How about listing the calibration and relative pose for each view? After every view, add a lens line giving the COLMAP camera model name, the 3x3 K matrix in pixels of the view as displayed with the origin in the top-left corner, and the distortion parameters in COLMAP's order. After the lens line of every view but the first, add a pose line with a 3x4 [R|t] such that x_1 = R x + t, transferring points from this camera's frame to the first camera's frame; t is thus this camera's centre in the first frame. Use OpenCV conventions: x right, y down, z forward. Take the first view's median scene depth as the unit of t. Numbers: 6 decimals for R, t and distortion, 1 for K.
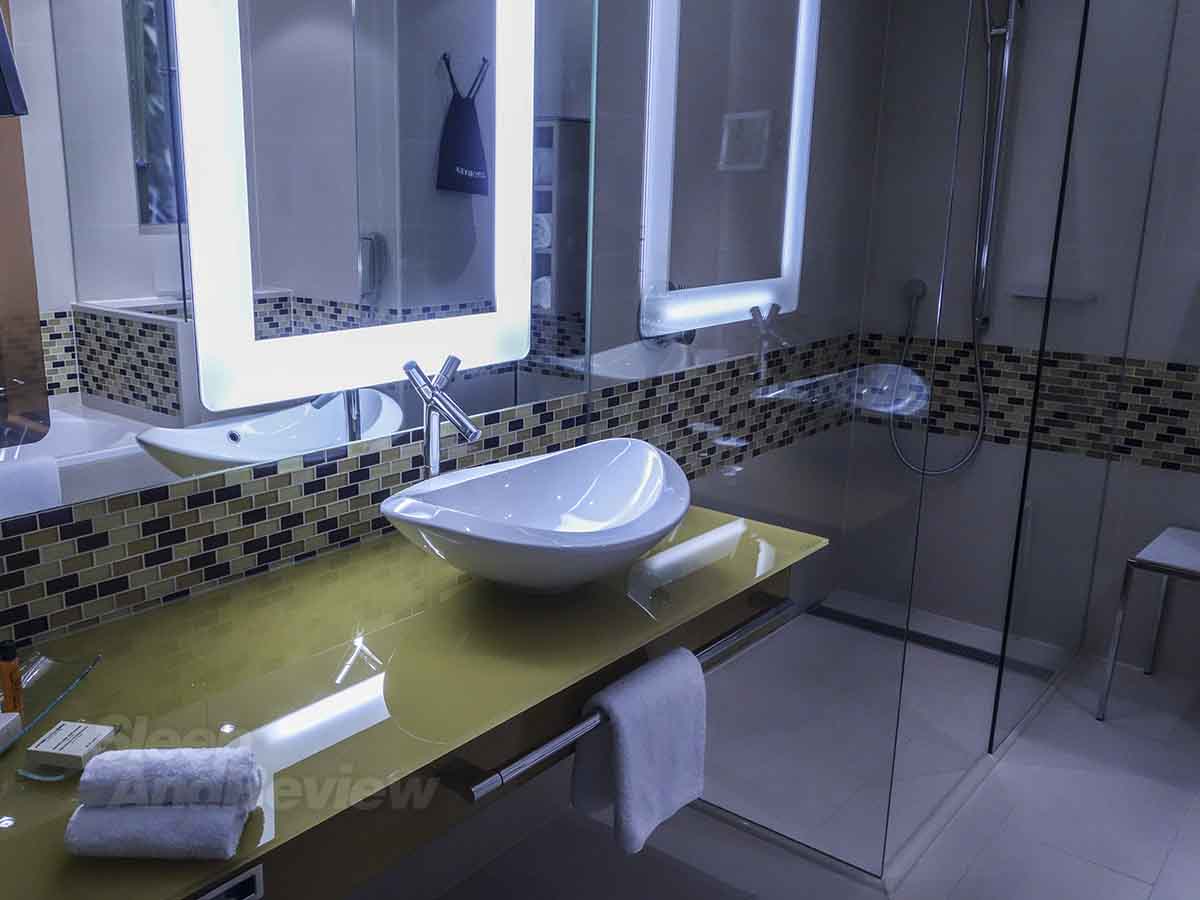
lens RADIAL K [[1048.1, 0, 497.9], [0, 1048.1, 450.1], [0, 0, 1]] dist [-0.011480, 0.217237]
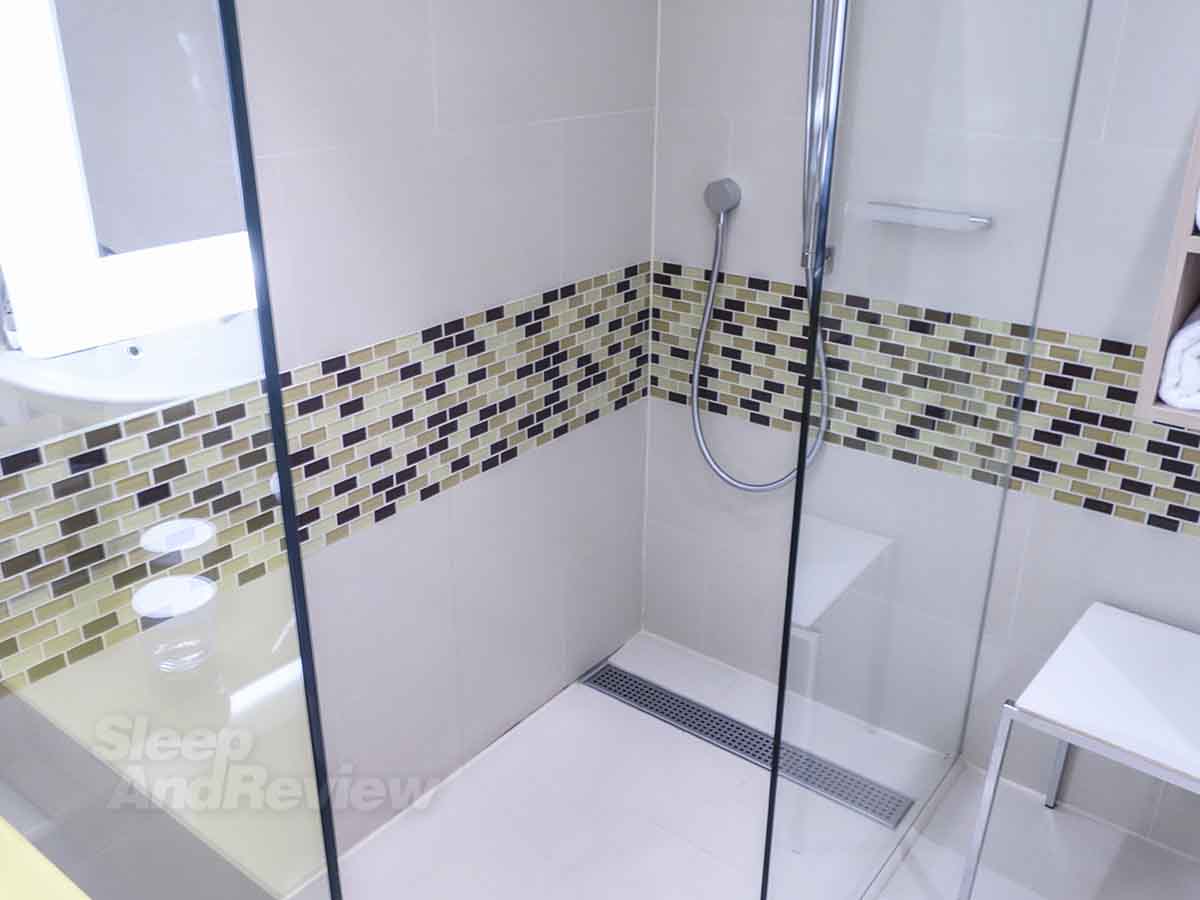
lens RADIAL K [[1048.1, 0, 497.9], [0, 1048.1, 450.1], [0, 0, 1]] dist [-0.011480, 0.217237]
pose [[0.999737, -0.022615, 0.003701, 0.283113], [0.021833, 0.989048, 0.145970, -0.107022], [-0.006961, -0.145851, 0.989282, 0.411908]]
